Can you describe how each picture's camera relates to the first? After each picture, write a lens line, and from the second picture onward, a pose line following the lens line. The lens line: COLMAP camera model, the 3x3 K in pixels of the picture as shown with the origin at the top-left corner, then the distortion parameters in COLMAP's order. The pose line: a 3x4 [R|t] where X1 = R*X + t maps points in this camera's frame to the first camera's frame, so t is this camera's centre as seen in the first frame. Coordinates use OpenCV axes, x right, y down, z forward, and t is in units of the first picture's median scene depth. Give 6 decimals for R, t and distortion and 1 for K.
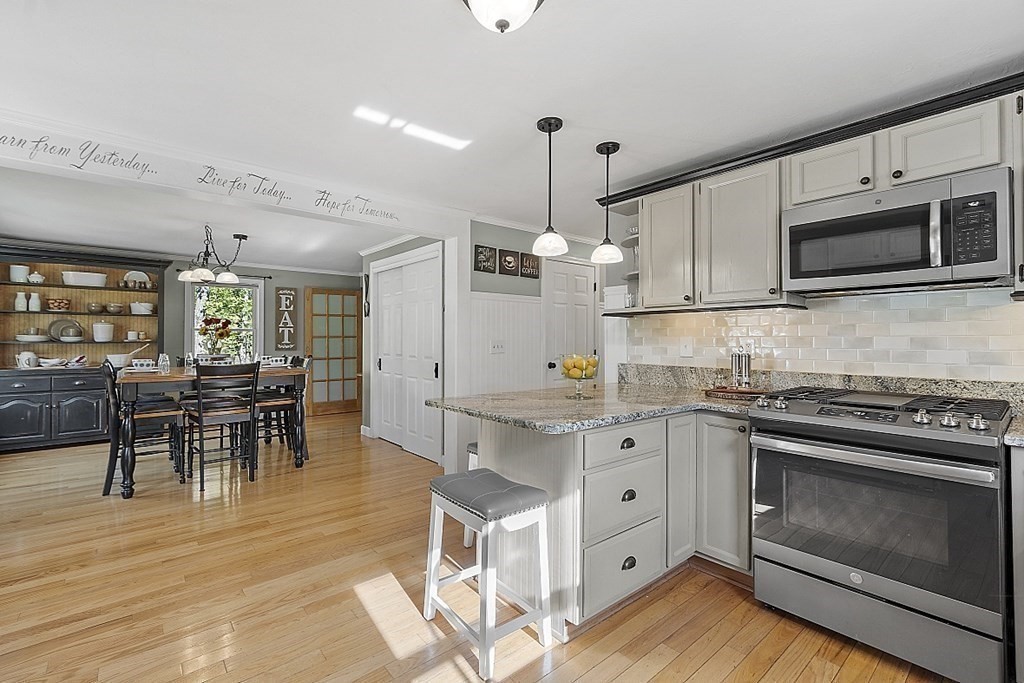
lens RADIAL K [[454.2, 0, 510.0], [0, 454.2, 338.1], [0, 0, 1]] dist [0.003110, -0.000104]
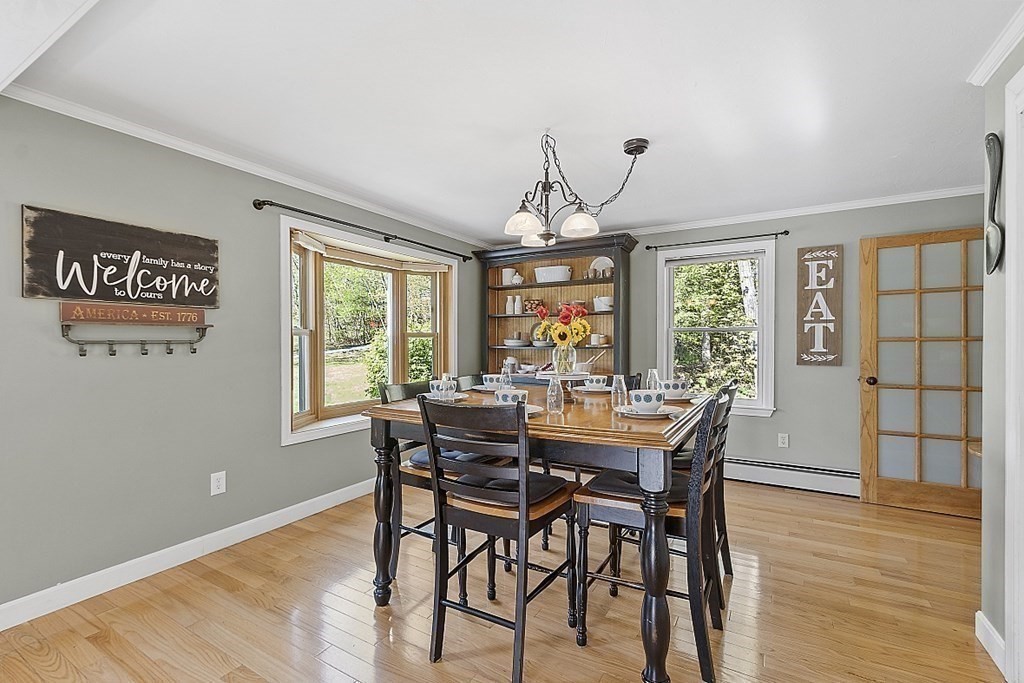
lens RADIAL K [[454.2, 0, 513.5], [0, 454.2, 342.7], [0, 0, 1]] dist [0.003110, -0.000104]
pose [[0.321519, 0.000189, -0.946903, -0.111386], [0.003476, 0.999993, 0.001380, -0.001242], [0.946897, -0.003735, 0.321516, 0.515451]]
